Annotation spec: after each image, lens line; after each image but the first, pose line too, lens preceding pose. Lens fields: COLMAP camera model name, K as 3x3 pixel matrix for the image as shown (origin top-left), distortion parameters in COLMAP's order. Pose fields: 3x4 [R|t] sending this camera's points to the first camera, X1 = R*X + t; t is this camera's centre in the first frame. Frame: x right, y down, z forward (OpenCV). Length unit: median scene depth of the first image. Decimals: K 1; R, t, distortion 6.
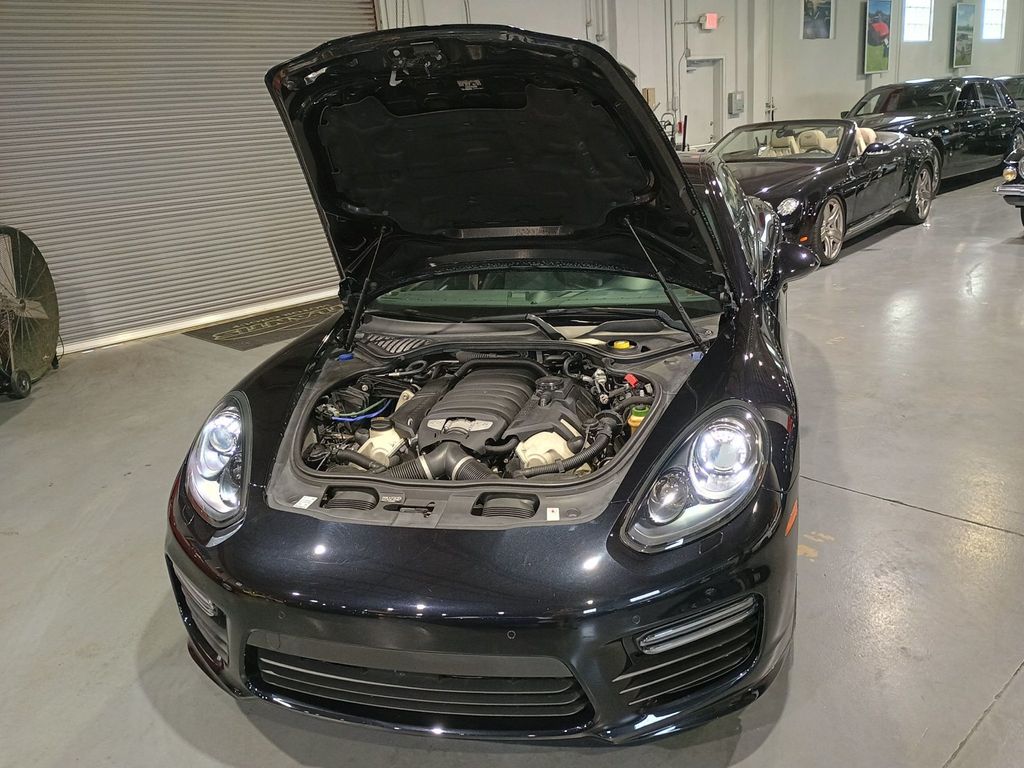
lens RADIAL K [[902.6, 0, 512.0], [0, 902.6, 384.0], [0, 0, 1]] dist [0.078152, -0.106590]
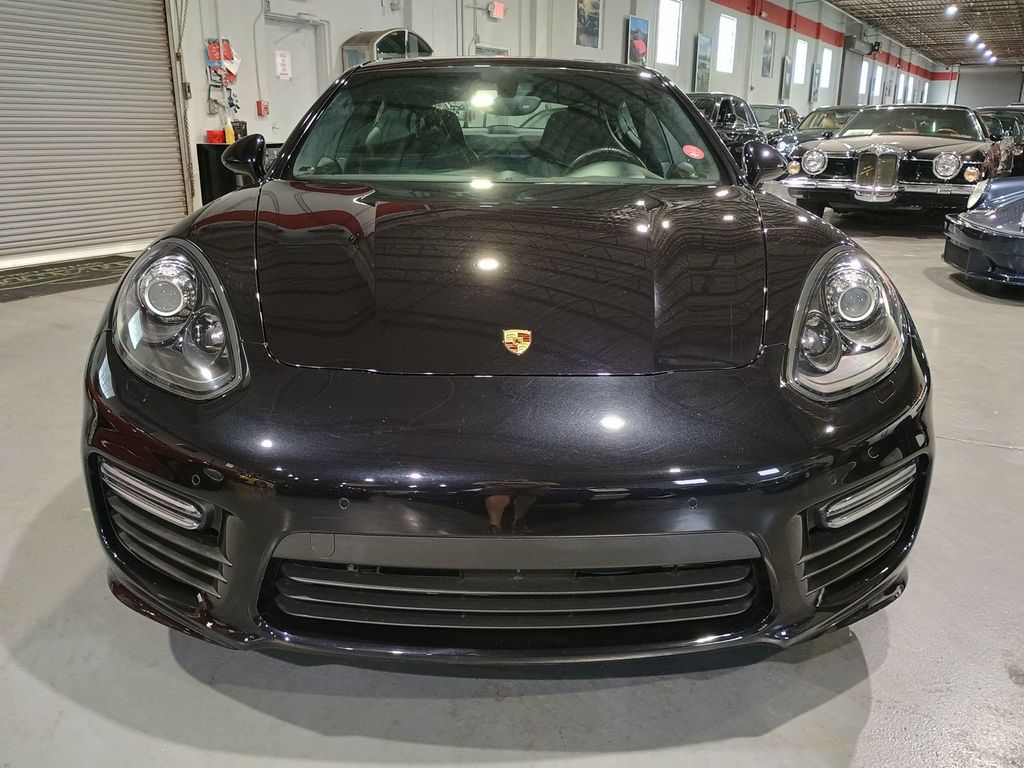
lens RADIAL K [[902.6, 0, 512.0], [0, 902.6, 384.0], [0, 0, 1]] dist [0.078152, -0.106590]
pose [[0.953974, 0.001177, 0.299888, -0.093644], [0.006823, 0.999648, -0.025626, 0.050181], [-0.299812, 0.026493, 0.953630, 0.085052]]
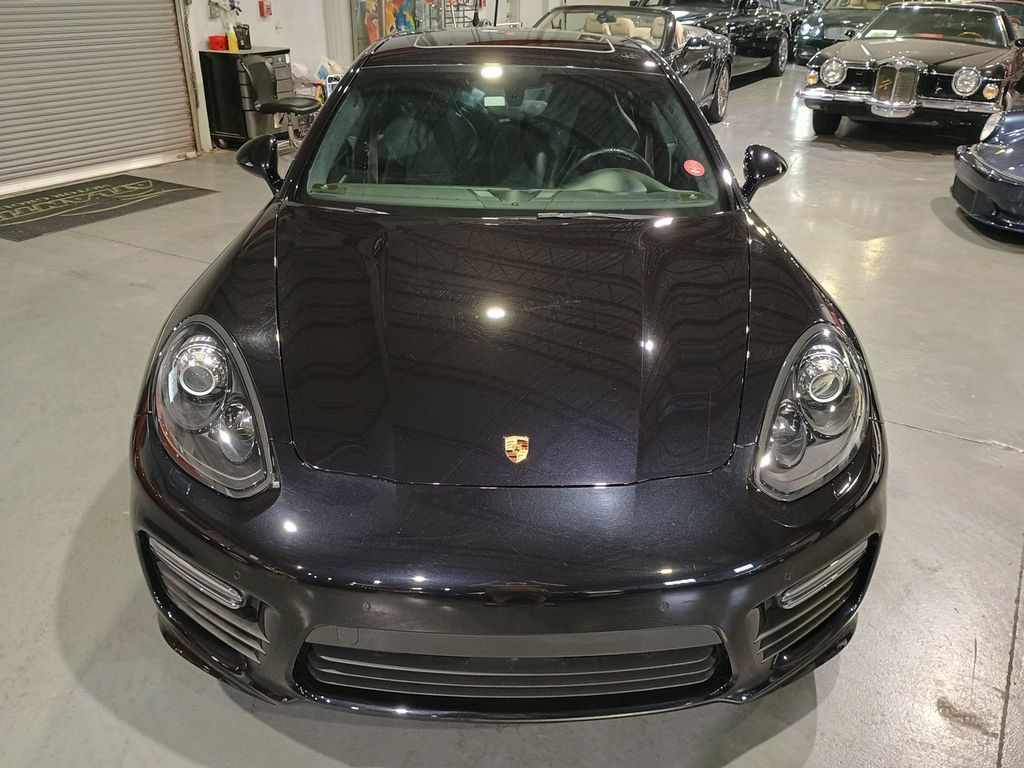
lens RADIAL K [[908.5, 0, 527.3], [0, 908.5, 383.8], [0, 0, 1]] dist [0.071837, -0.095837]
pose [[0.952791, -0.034511, 0.301659, -0.098117], [-0.003716, 0.992120, 0.125240, -0.011848], [-0.303604, -0.120449, 0.945154, 0.060889]]
